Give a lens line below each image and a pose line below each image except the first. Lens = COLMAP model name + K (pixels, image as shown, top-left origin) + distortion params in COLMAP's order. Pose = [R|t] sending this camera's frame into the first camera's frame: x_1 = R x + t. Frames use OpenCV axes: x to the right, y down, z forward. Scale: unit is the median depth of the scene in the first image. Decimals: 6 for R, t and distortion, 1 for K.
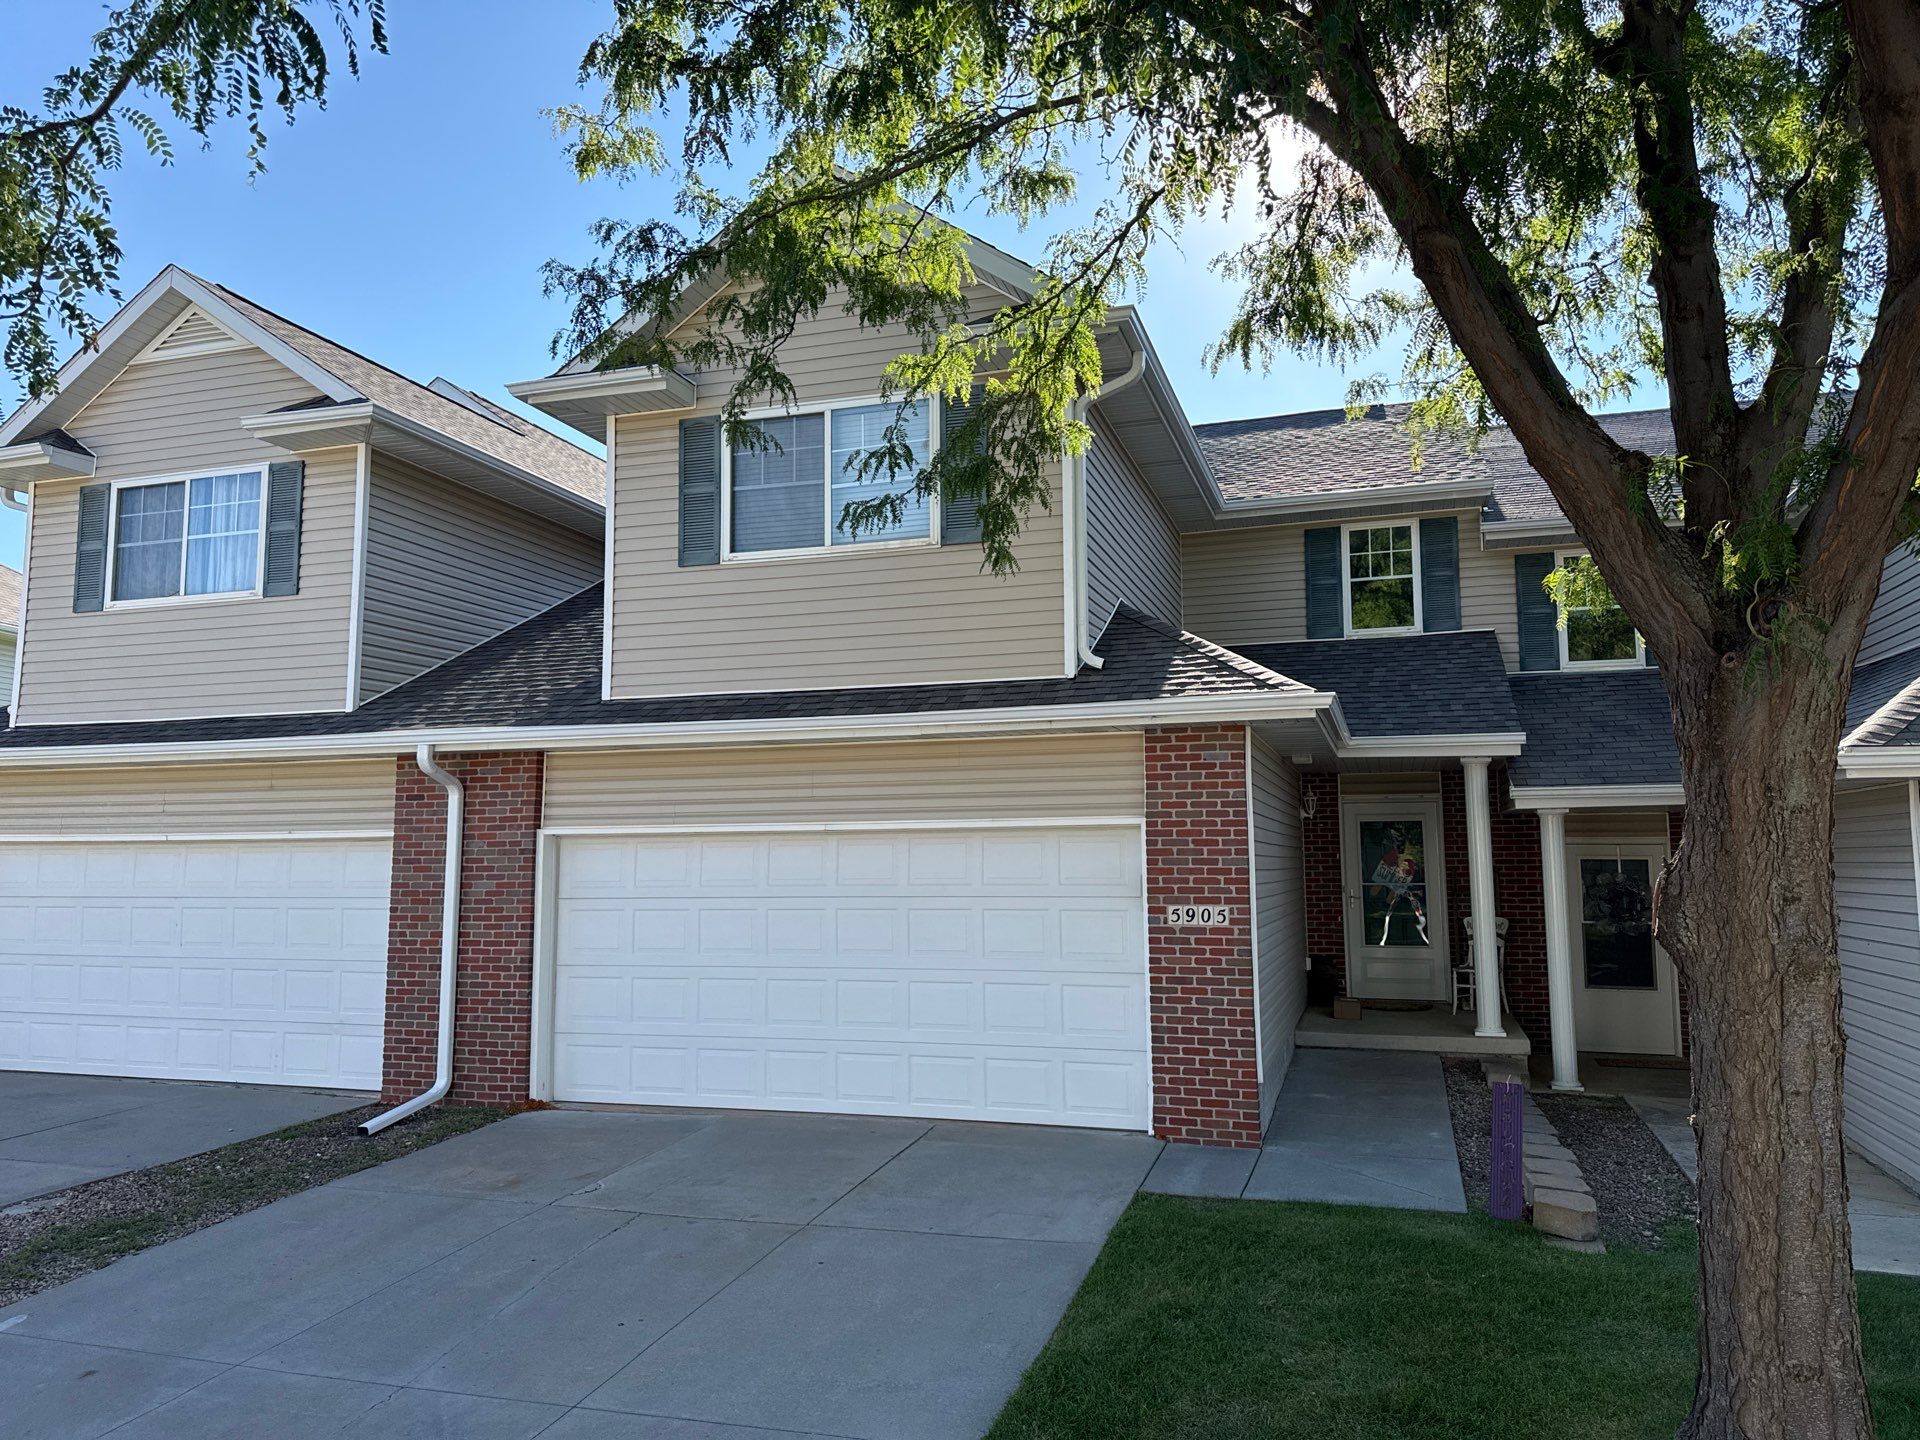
lens RADIAL K [[1300.2, 0, 960.0], [0, 1300.2, 720.0], [0, 0, 1]] dist [0.076062, -0.000325]
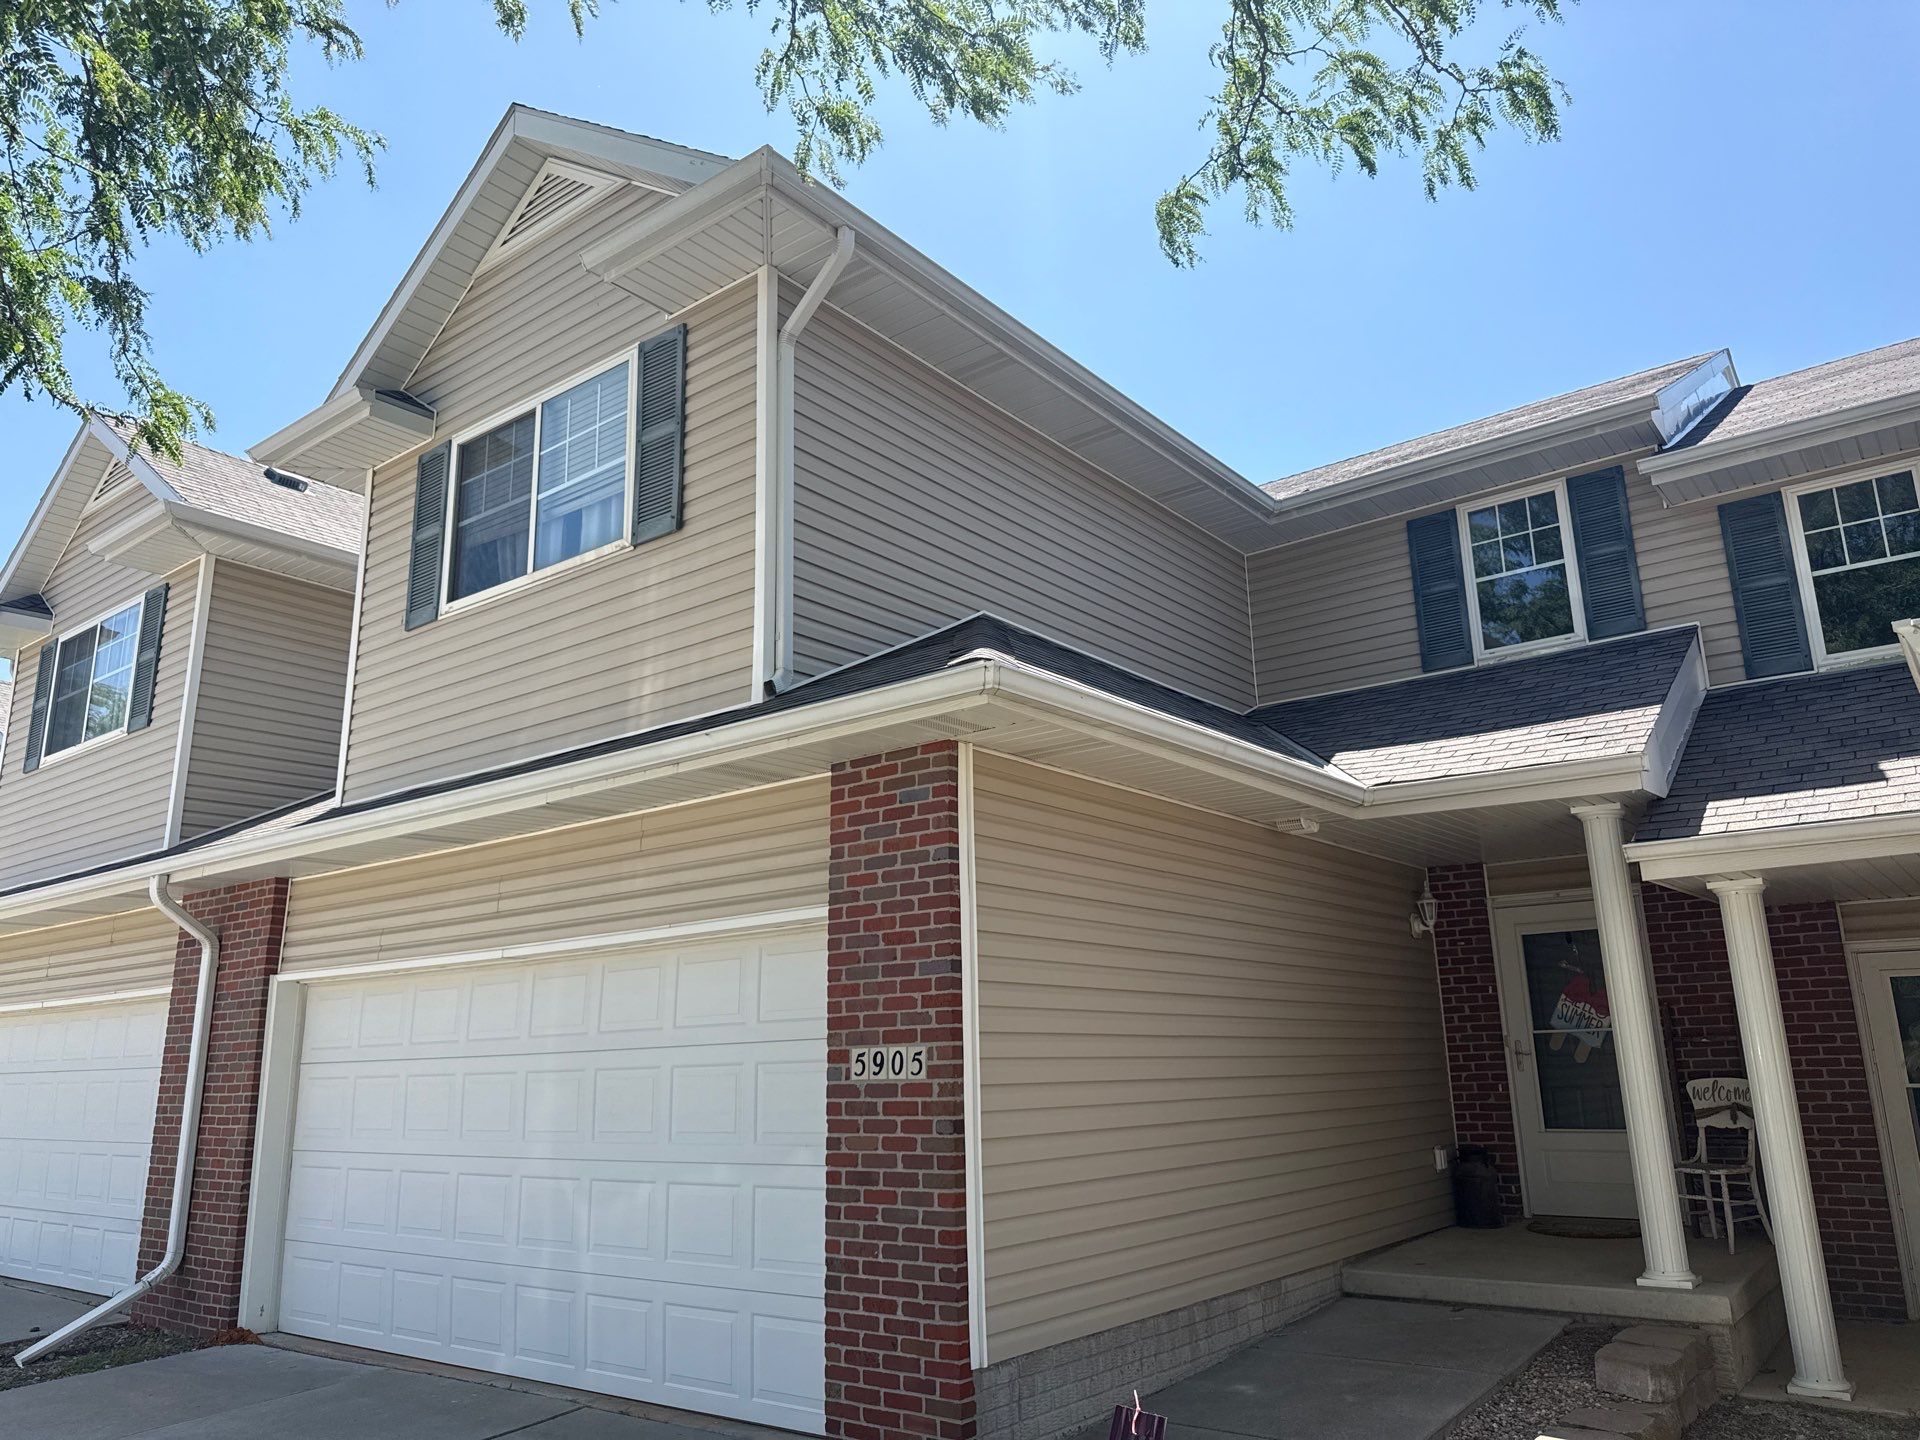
lens RADIAL K [[1330.3, 0, 974.6], [0, 1330.3, 722.8], [0, 0, 1]] dist [0.005333, 0.000655]
pose [[0.941631, -0.098525, -0.321908, 0.359370], [0.053489, 0.987855, -0.145883, 0.072777], [0.332371, 0.120149, 0.935464, 0.361648]]
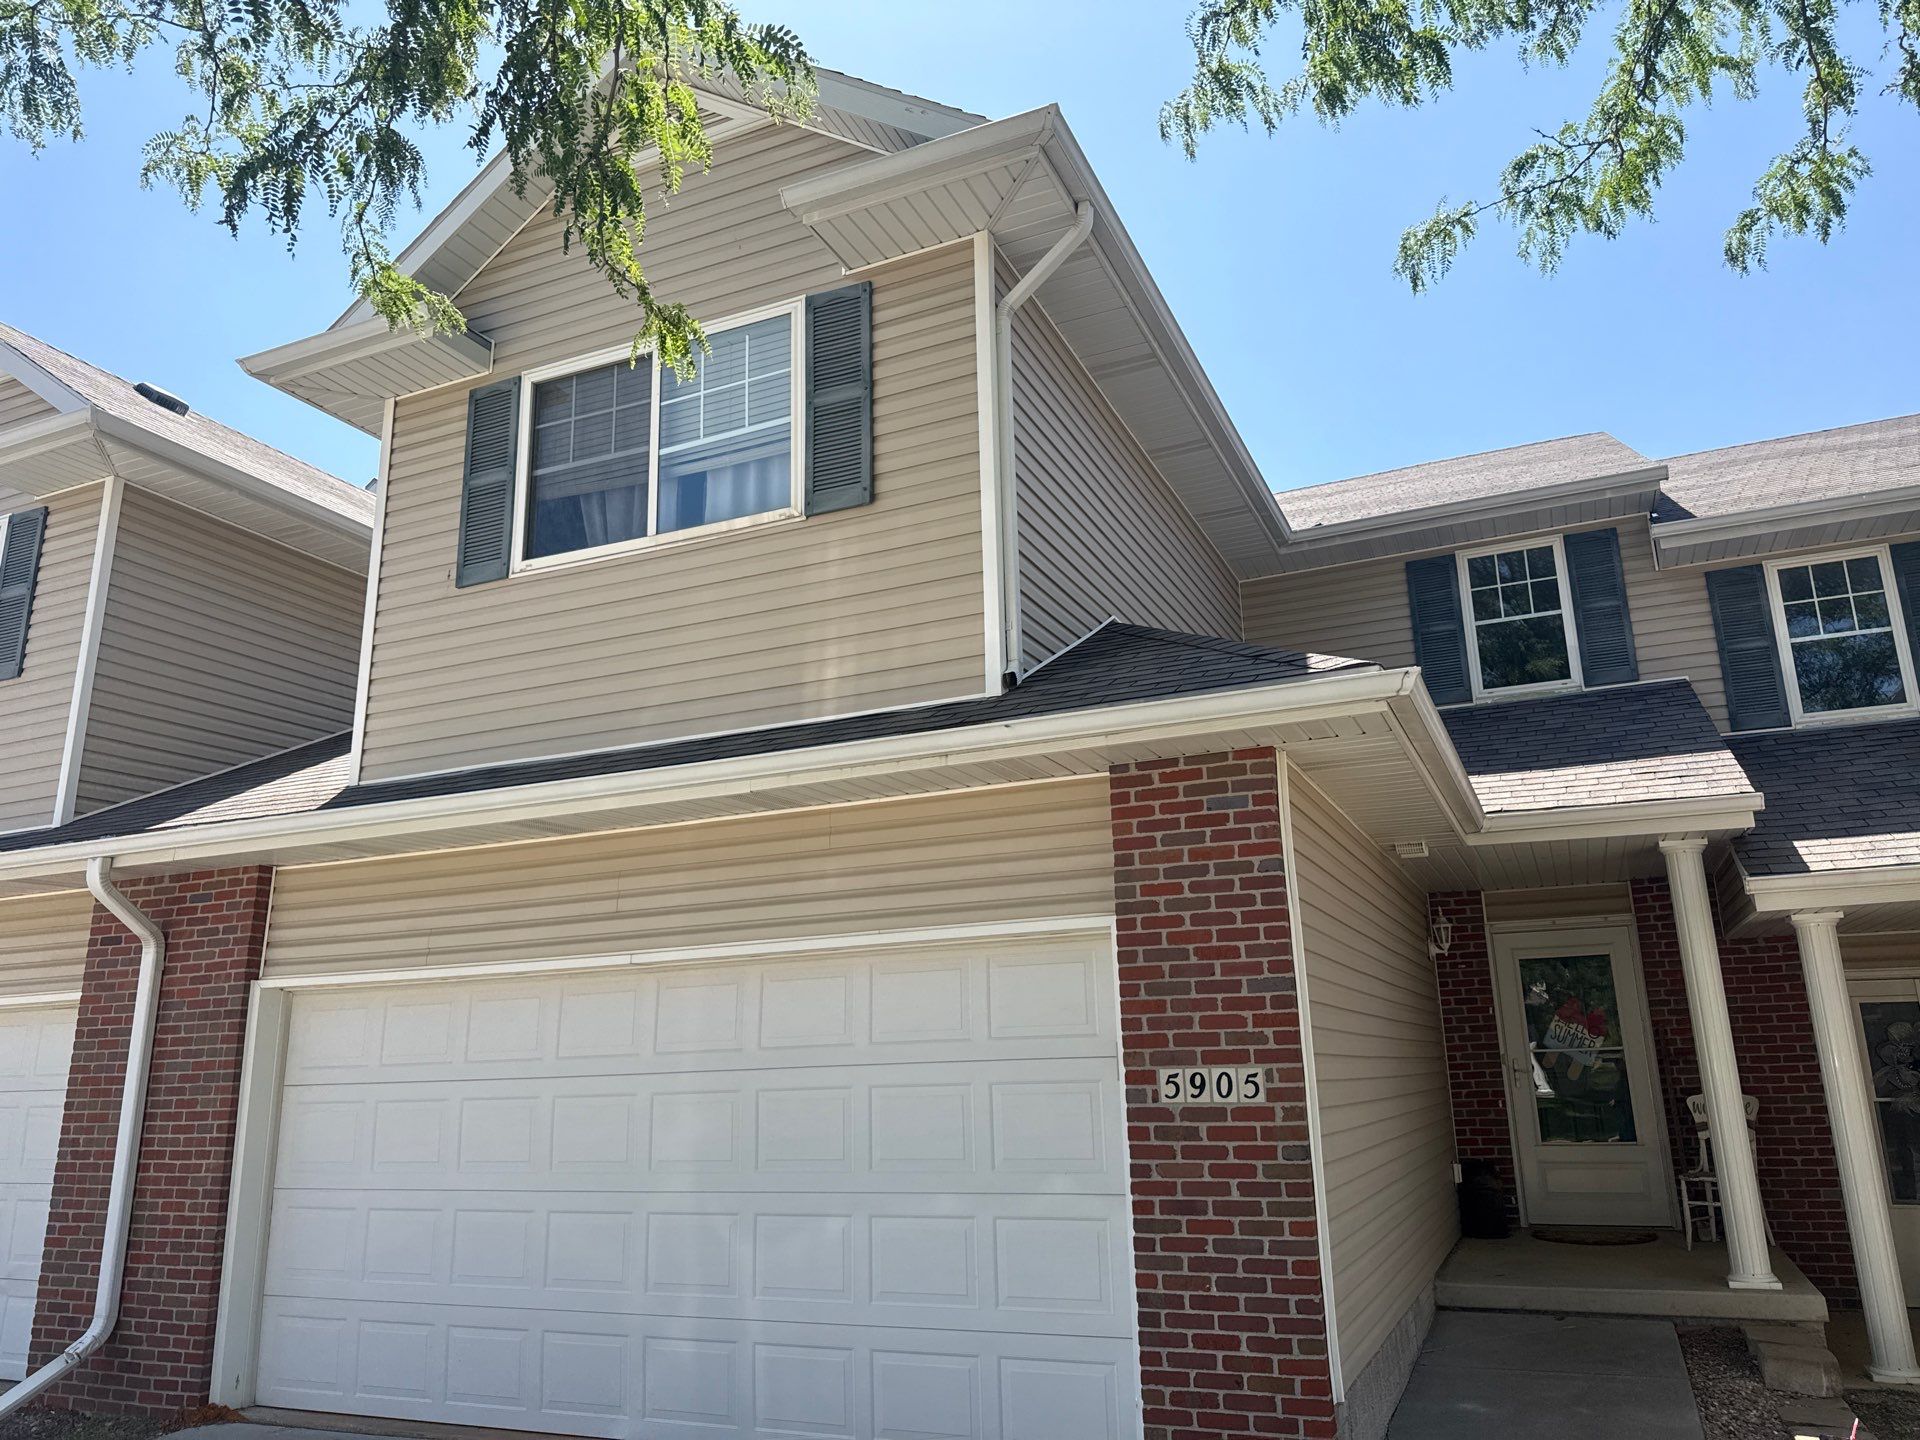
lens RADIAL K [[1330.3, 0, 974.6], [0, 1330.3, 722.8], [0, 0, 1]] dist [0.005333, 0.000655]
pose [[0.994596, -0.044350, -0.093872, 0.118961], [0.030155, 0.988593, -0.147565, 0.064549], [0.099346, 0.143937, 0.984587, 0.340066]]
